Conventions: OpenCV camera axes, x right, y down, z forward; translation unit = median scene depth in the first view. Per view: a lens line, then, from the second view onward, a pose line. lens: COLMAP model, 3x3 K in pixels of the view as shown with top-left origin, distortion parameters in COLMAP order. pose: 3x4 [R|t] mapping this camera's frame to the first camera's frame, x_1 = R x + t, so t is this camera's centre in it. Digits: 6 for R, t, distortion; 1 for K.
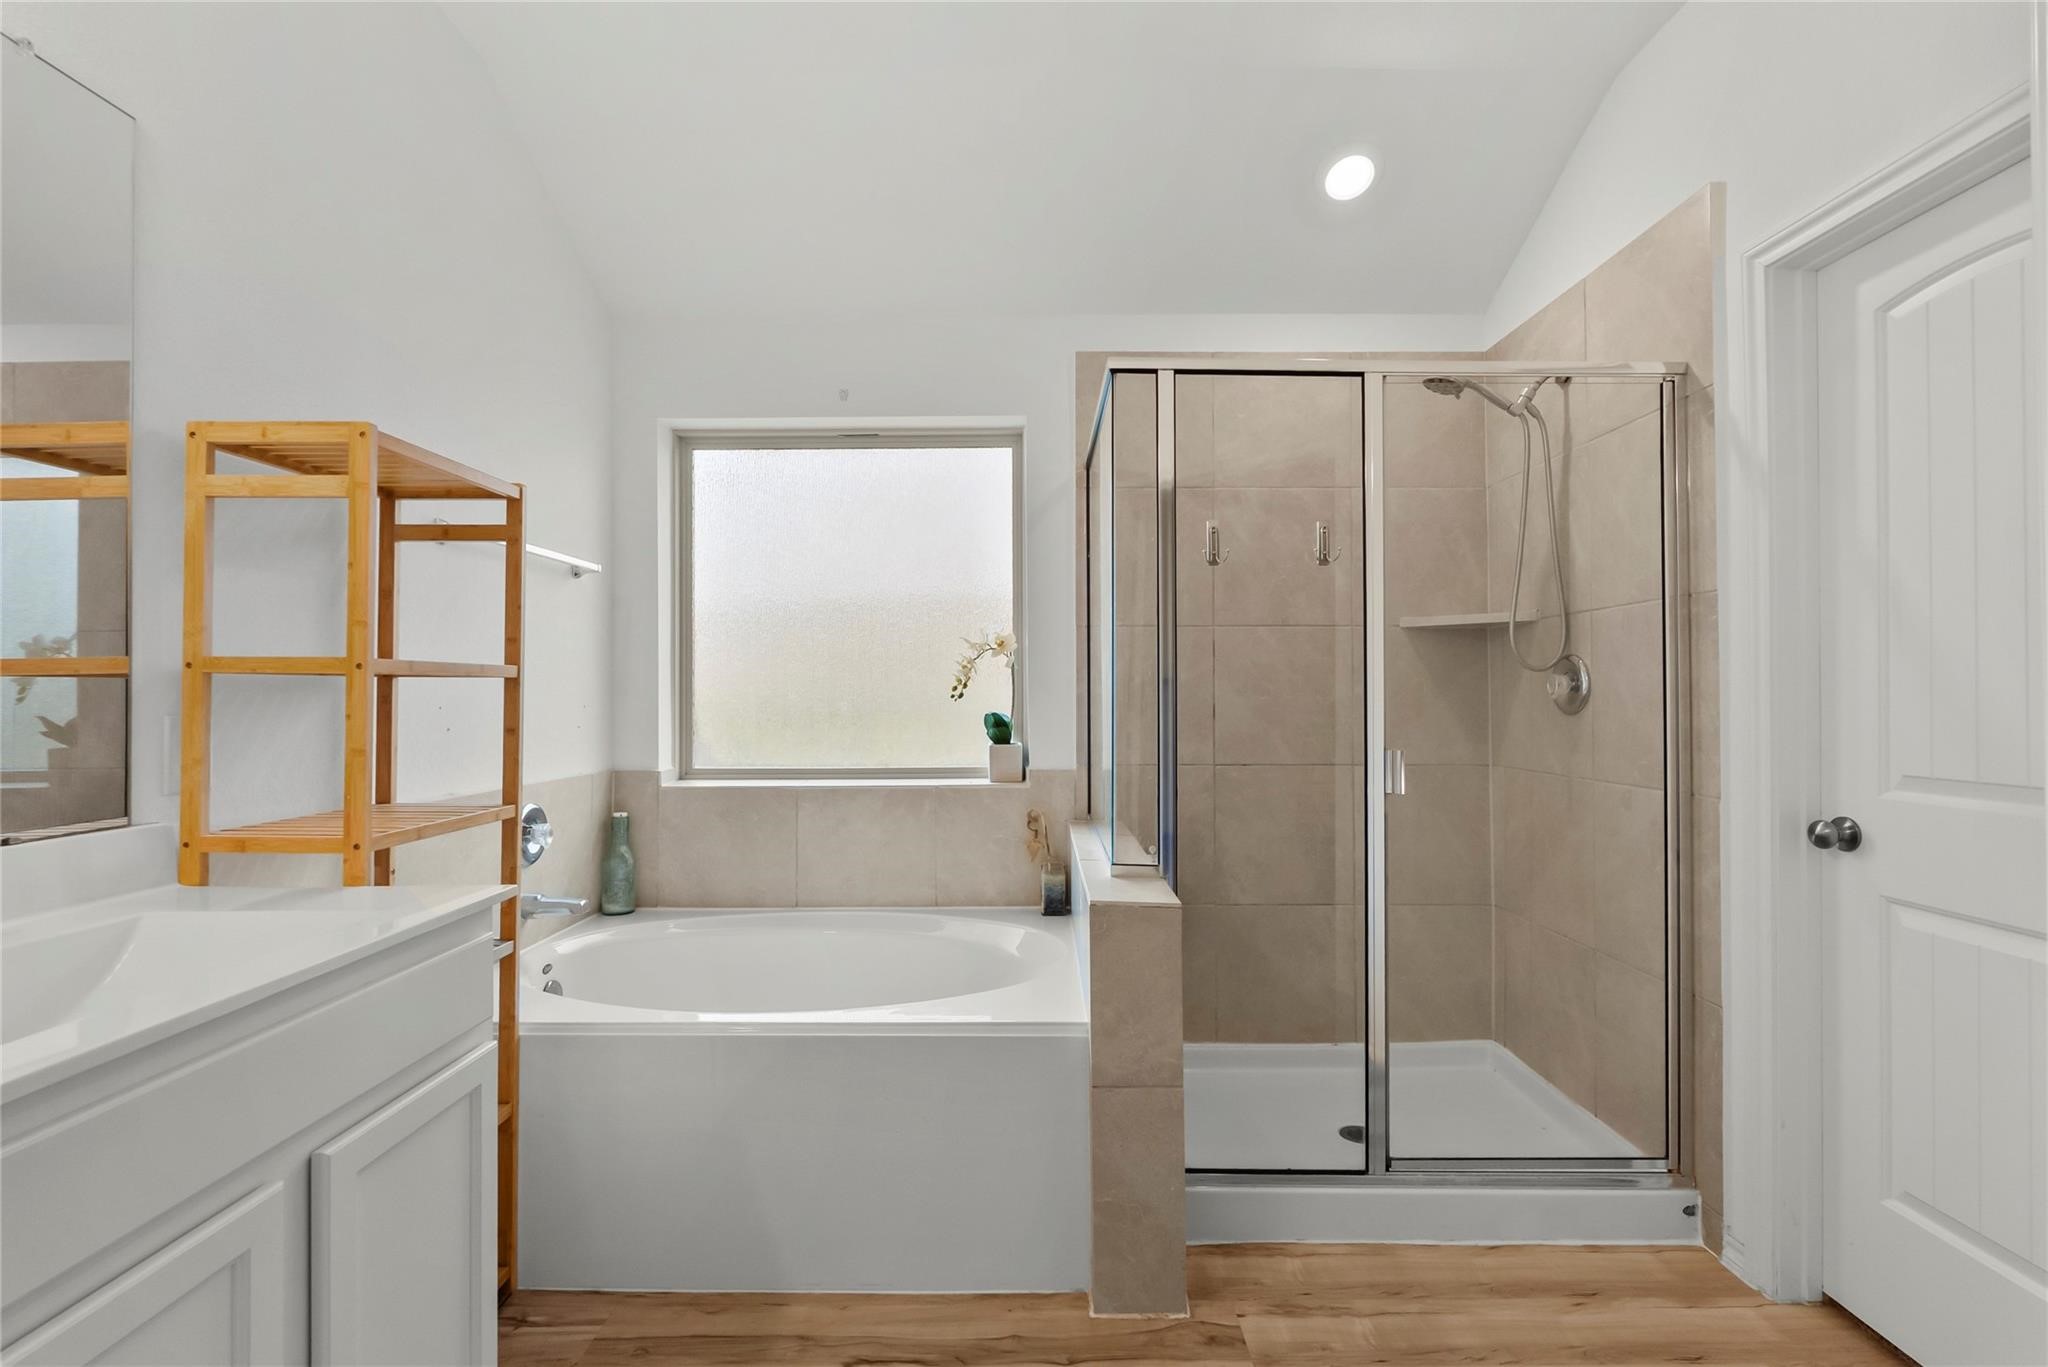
lens RADIAL K [[909.6, 0, 1029.6], [0, 909.6, 681.0], [0, 0, 1]] dist [-0.003643, -0.000153]
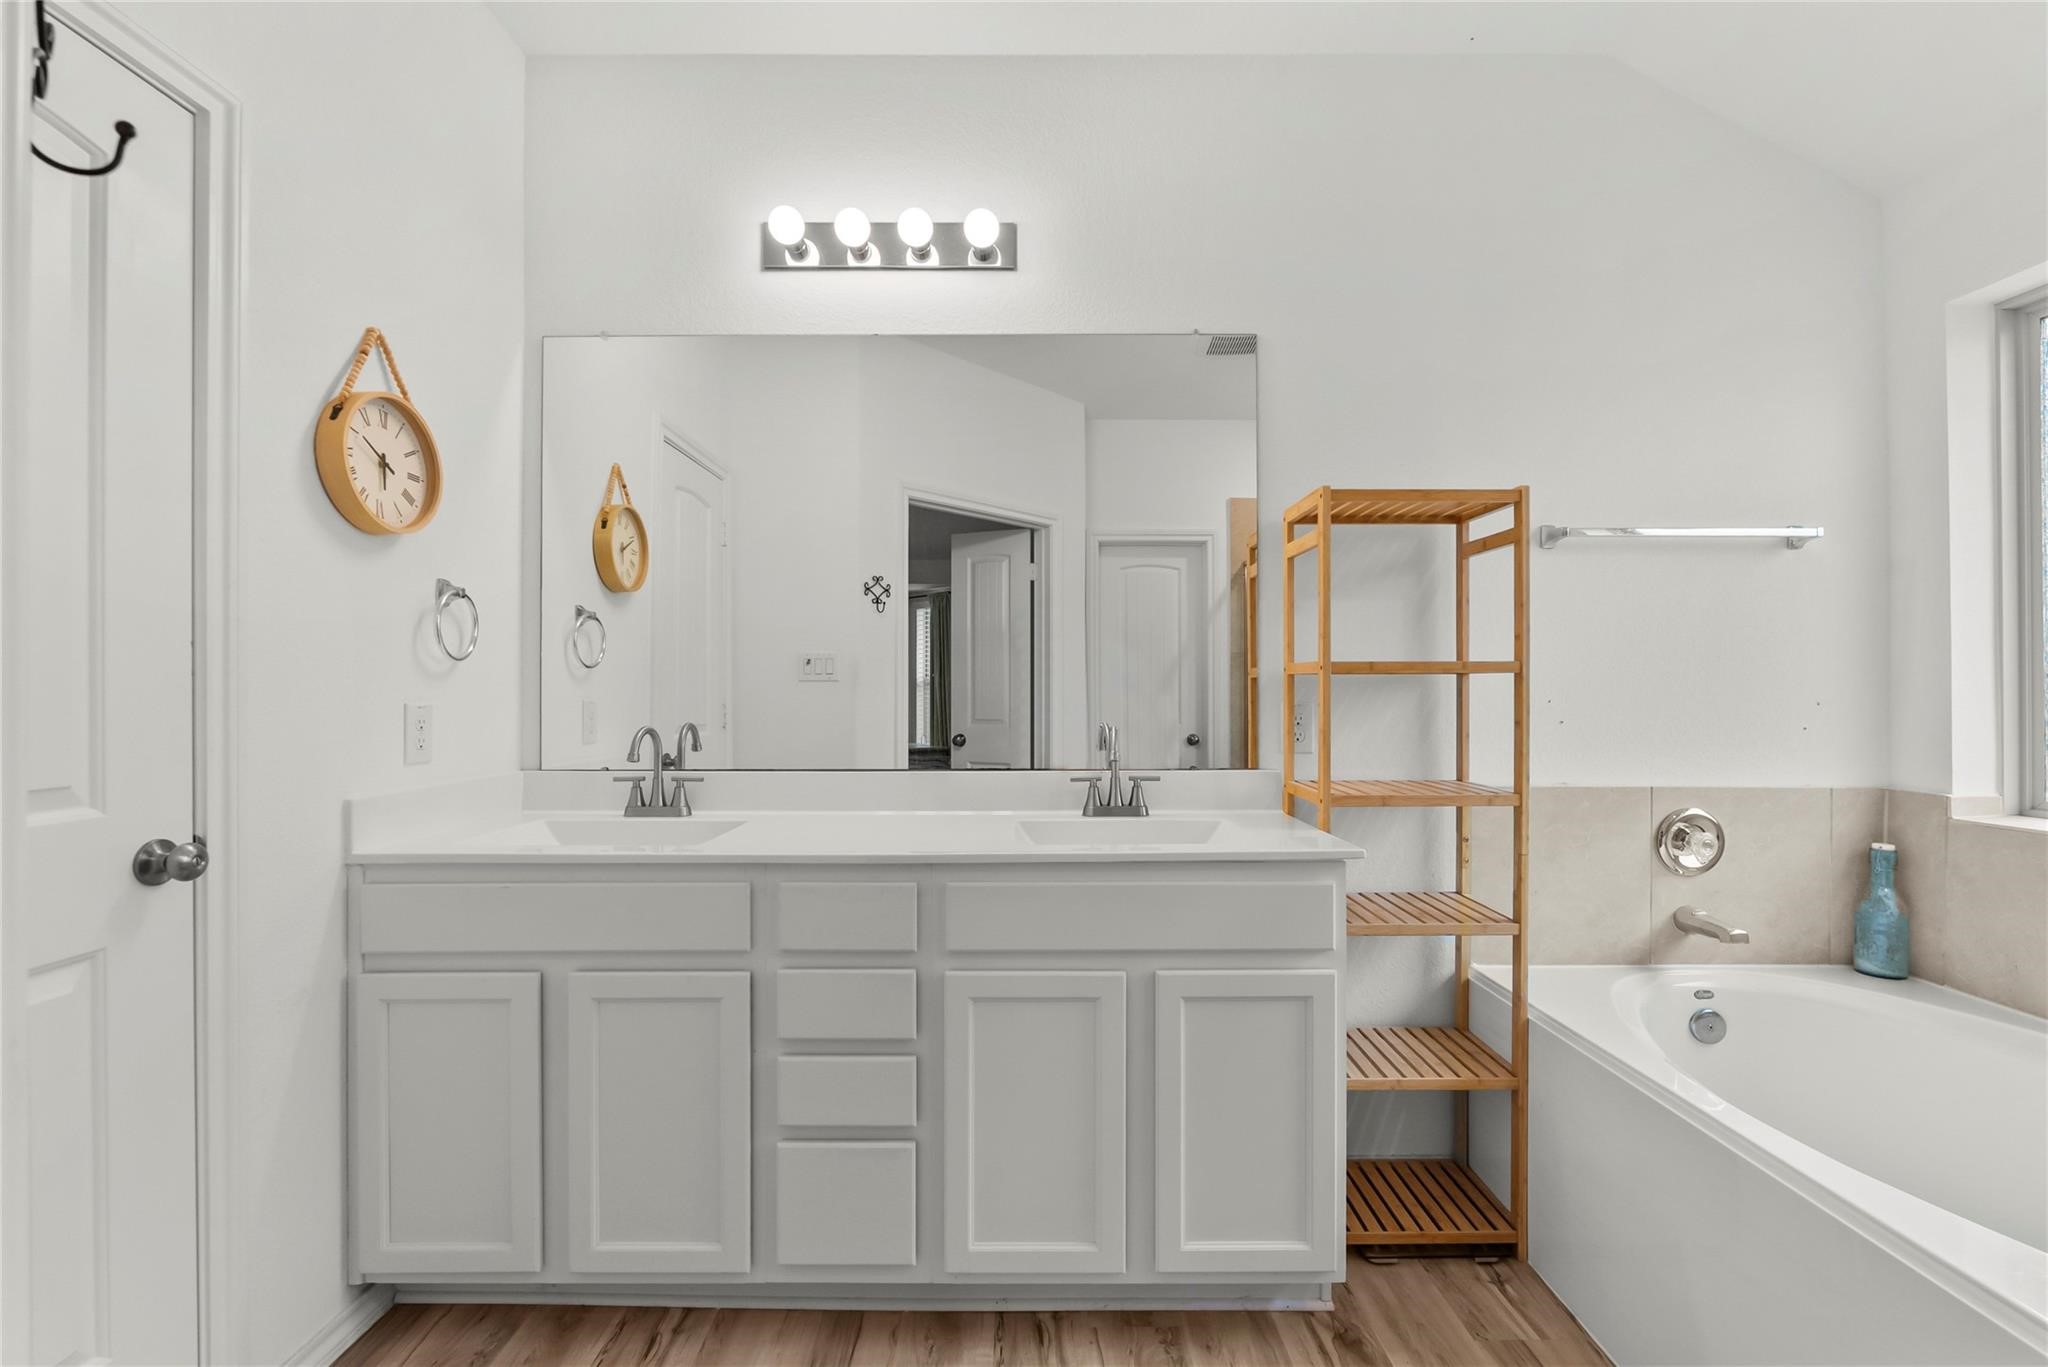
lens RADIAL K [[895.5, 0, 1030.3], [0, 895.5, 685.2], [0, 0, 1]] dist [-0.007527, 0.000739]
pose [[0.008820, -0.006019, -0.999943, 0.389473], [0.013230, 0.999895, -0.005902, 0.008534], [0.999874, -0.013178, 0.008899, 0.370745]]
